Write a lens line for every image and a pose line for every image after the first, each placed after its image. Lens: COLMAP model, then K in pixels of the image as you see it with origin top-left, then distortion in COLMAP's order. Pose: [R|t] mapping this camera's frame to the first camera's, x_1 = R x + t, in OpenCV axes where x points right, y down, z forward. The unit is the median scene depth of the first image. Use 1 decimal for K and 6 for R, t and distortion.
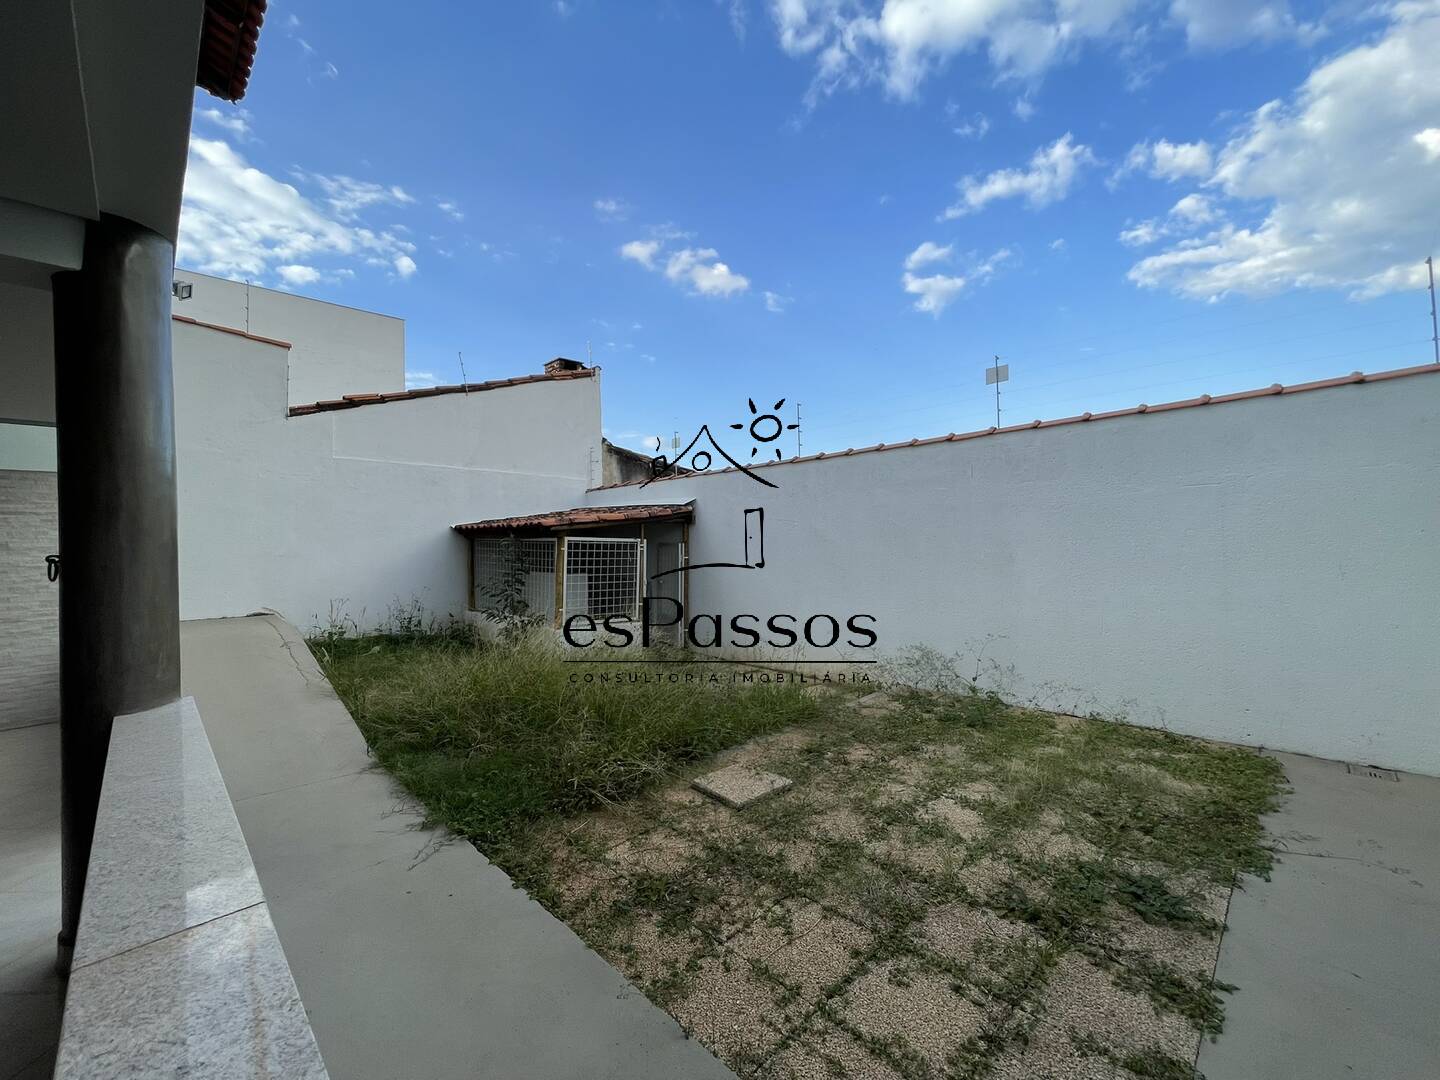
lens RADIAL K [[582.0, 0, 721.8], [0, 582.0, 544.1], [0, 0, 1]] dist [0.003798, -0.000826]
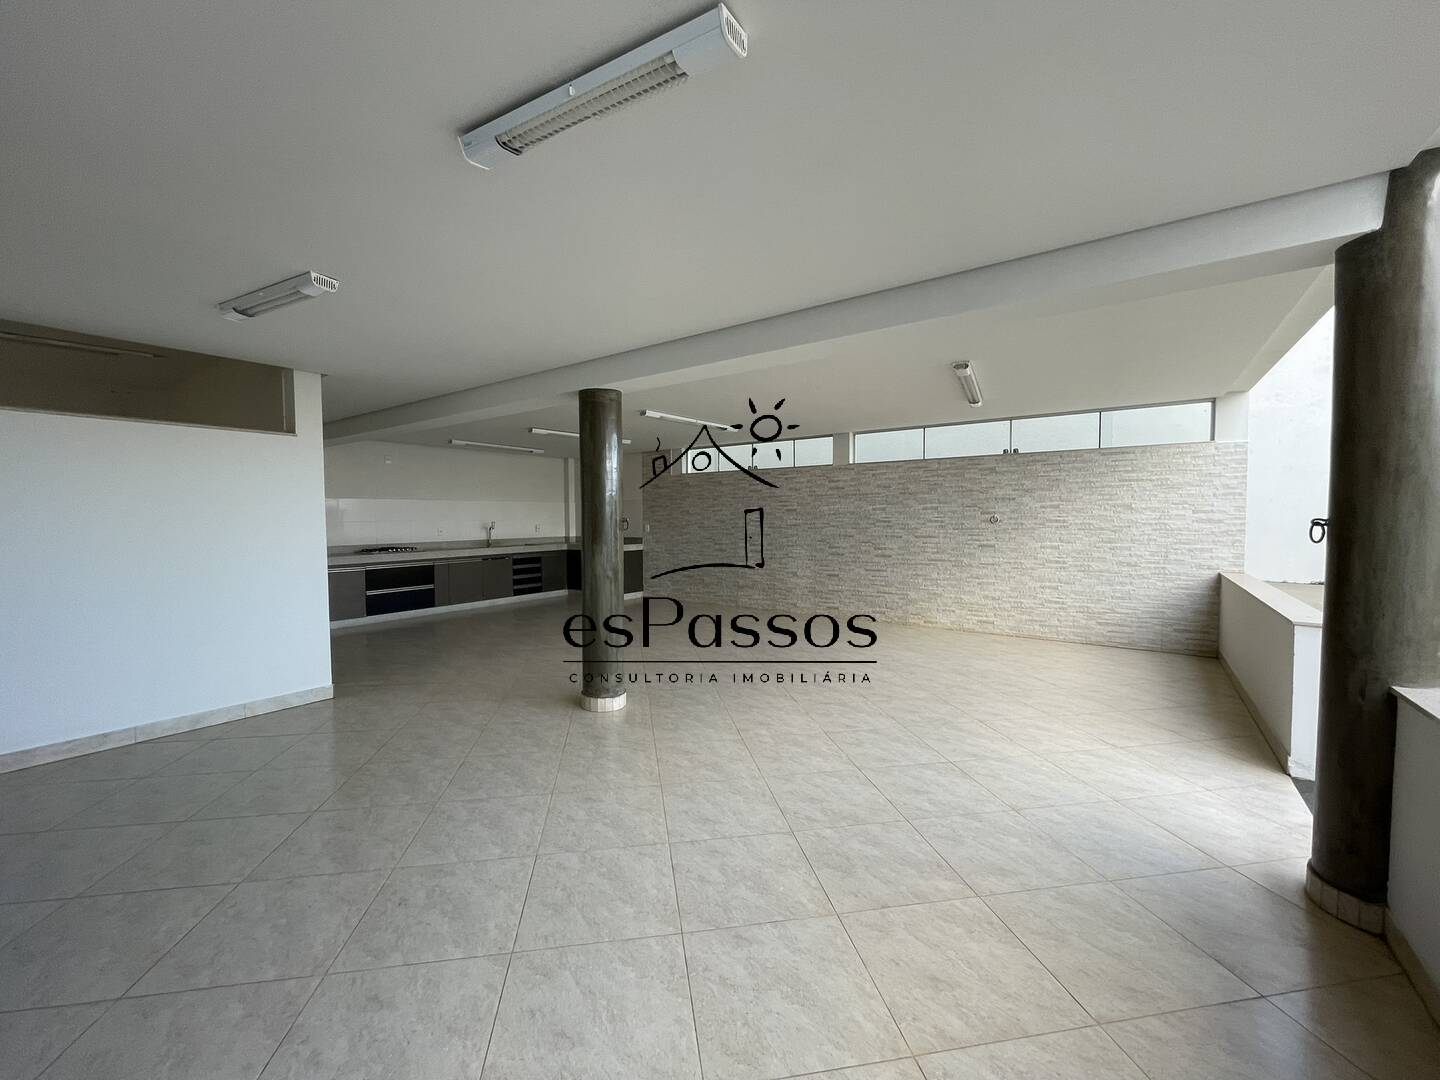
lens RADIAL K [[582.0, 0, 722.2], [0, 582.0, 538.4], [0, 0, 1]] dist [0.003798, -0.000826]
pose [[0.174597, 0.052733, -0.983227, -0.285617], [0.008323, 0.998450, 0.055027, -0.012149], [0.984605, -0.017791, 0.173887, -0.254766]]
